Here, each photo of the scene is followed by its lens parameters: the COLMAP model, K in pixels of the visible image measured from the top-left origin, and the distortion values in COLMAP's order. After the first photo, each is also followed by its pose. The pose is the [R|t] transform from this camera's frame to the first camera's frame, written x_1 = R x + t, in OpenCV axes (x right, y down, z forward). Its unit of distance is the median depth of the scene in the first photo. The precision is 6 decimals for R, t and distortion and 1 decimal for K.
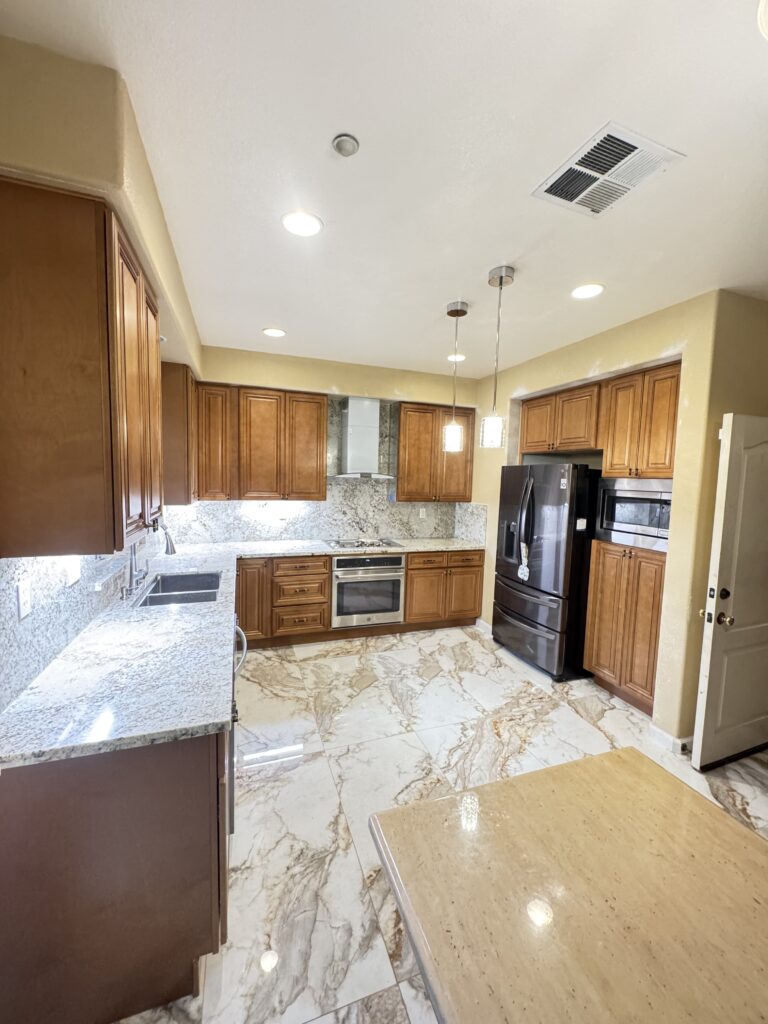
lens RADIAL K [[407.3, 0, 385.2], [0, 407.3, 509.8], [0, 0, 1]] dist [-0.005273, 0.000770]
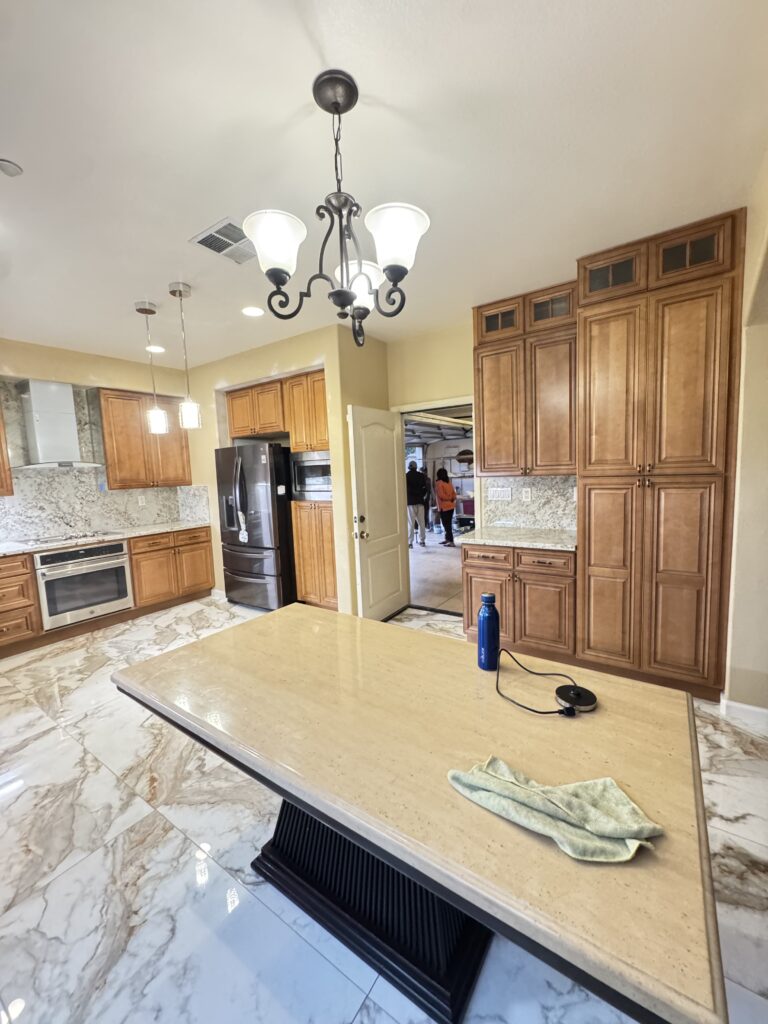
lens RADIAL K [[407.3, 0, 385.8], [0, 407.3, 510.2], [0, 0, 1]] dist [-0.005273, 0.000770]
pose [[0.808349, -0.121448, 0.576041, -0.002832], [0.111580, 0.992360, 0.052643, 0.067707], [-0.578033, 0.021721, 0.815724, -0.244171]]
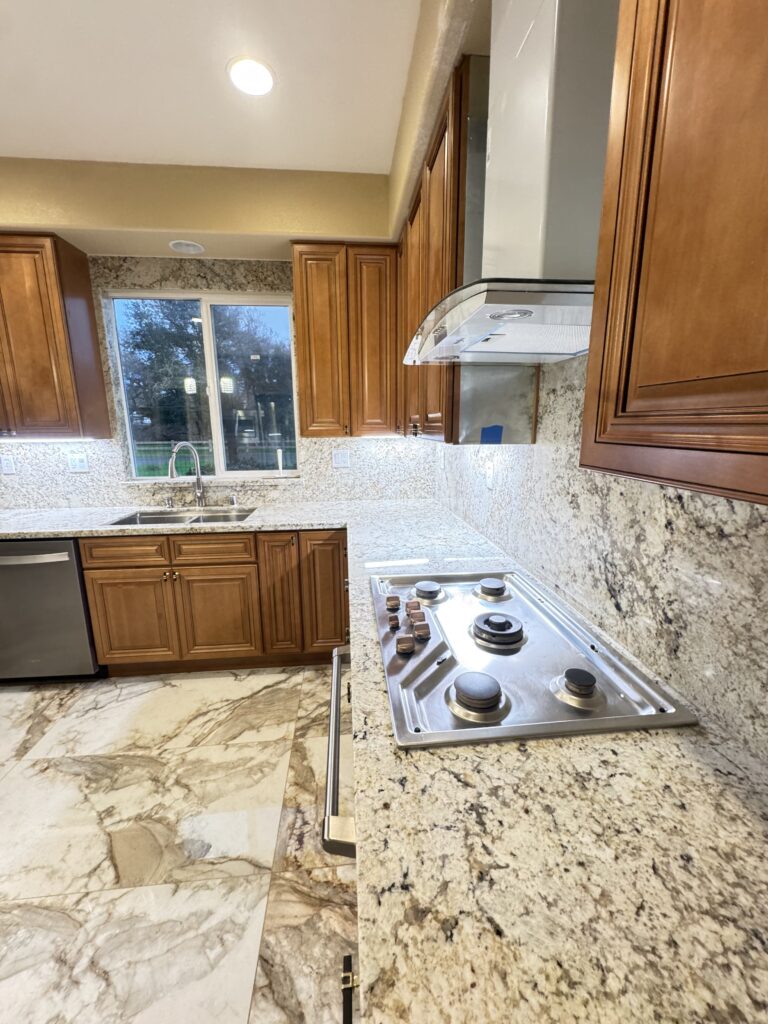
lens RADIAL K [[407.3, 0, 385.3], [0, 407.3, 509.9], [0, 0, 1]] dist [-0.005273, 0.000770]
pose [[-0.243409, 0.170937, -0.954742, 0.233121], [-0.079831, 0.977477, 0.195360, -0.038142], [0.966633, 0.123770, -0.224281, 1.295380]]
